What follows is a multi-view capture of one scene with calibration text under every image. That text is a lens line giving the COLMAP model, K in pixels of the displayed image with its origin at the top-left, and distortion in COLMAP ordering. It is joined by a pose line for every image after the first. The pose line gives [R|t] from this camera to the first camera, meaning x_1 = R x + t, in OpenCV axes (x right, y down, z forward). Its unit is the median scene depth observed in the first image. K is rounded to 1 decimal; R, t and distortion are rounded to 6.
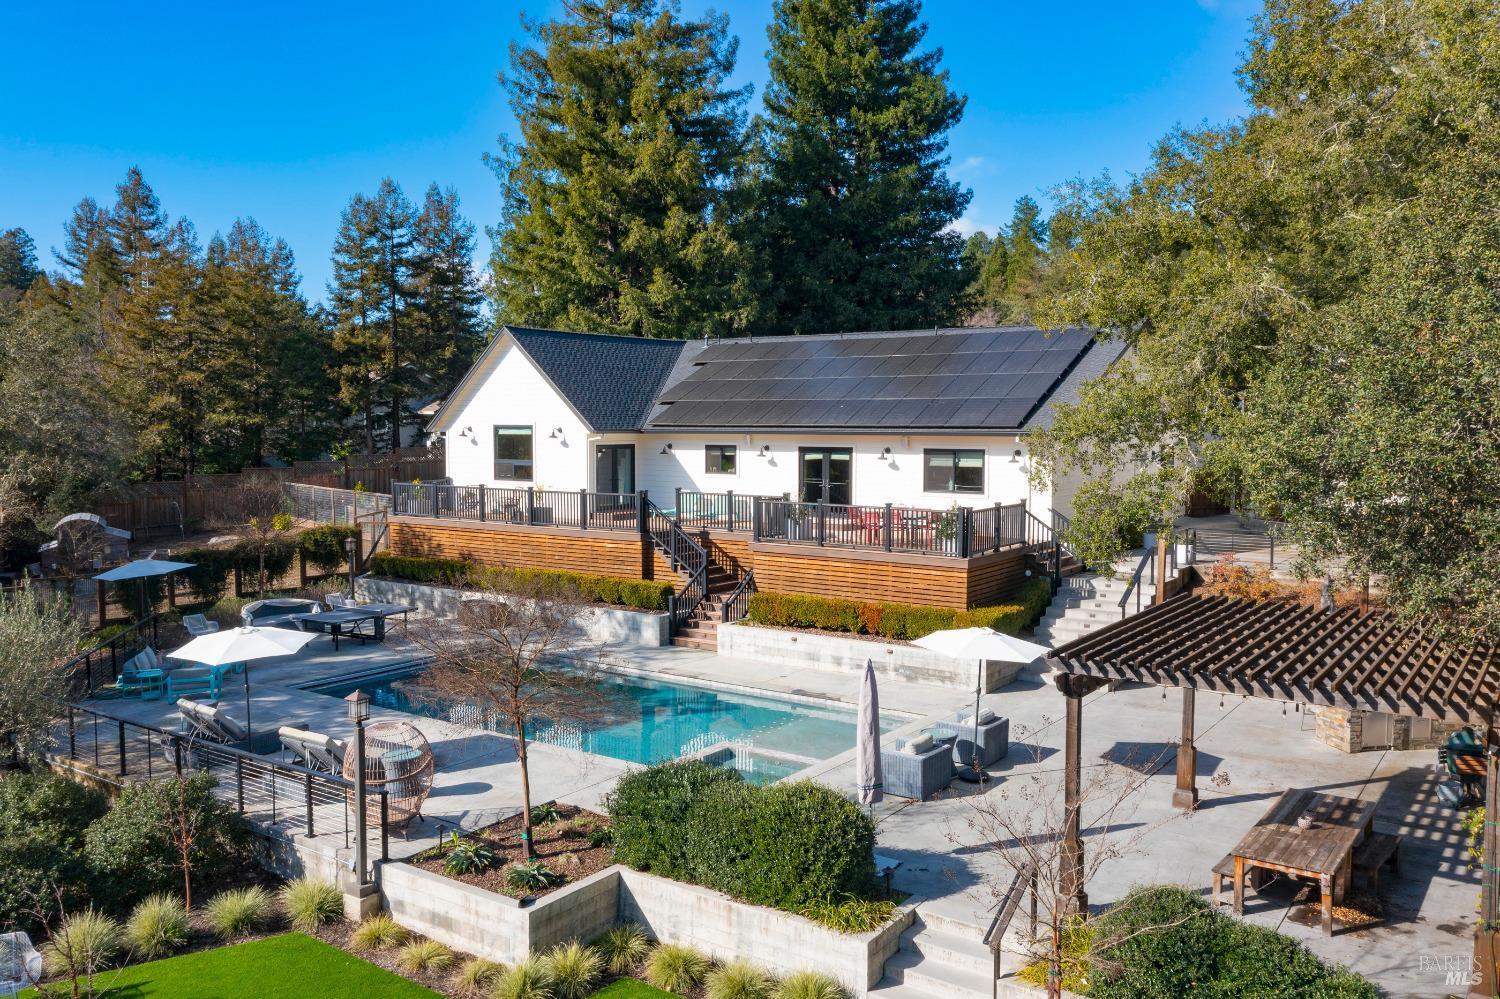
lens RADIAL K [[1194.9, 0, 750.0], [0, 1194.9, 499.5], [0, 0, 1]] dist [0.005224, 0.003640]
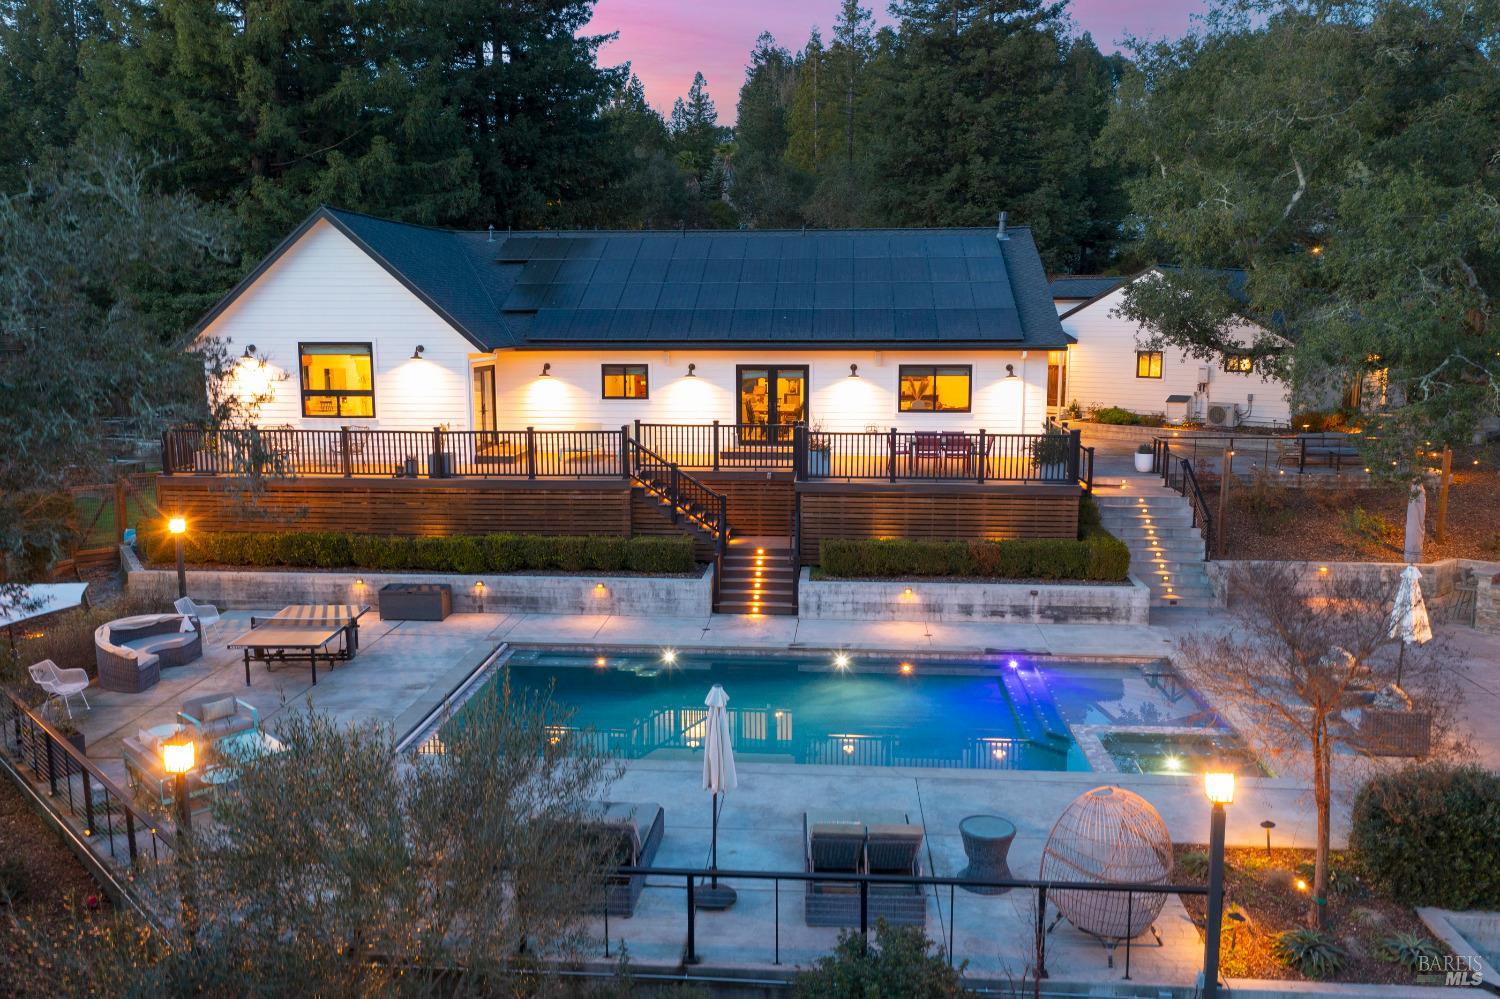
lens RADIAL K [[1221.4, 0, 750.0], [0, 1221.4, 499.5], [0, 0, 1]] dist [0.010256, 0.003580]
pose [[0.861669, -0.075268, 0.501858, -0.381753], [0.036722, 0.995595, 0.086267, -0.022691], [-0.506140, -0.055904, 0.860638, 0.226149]]
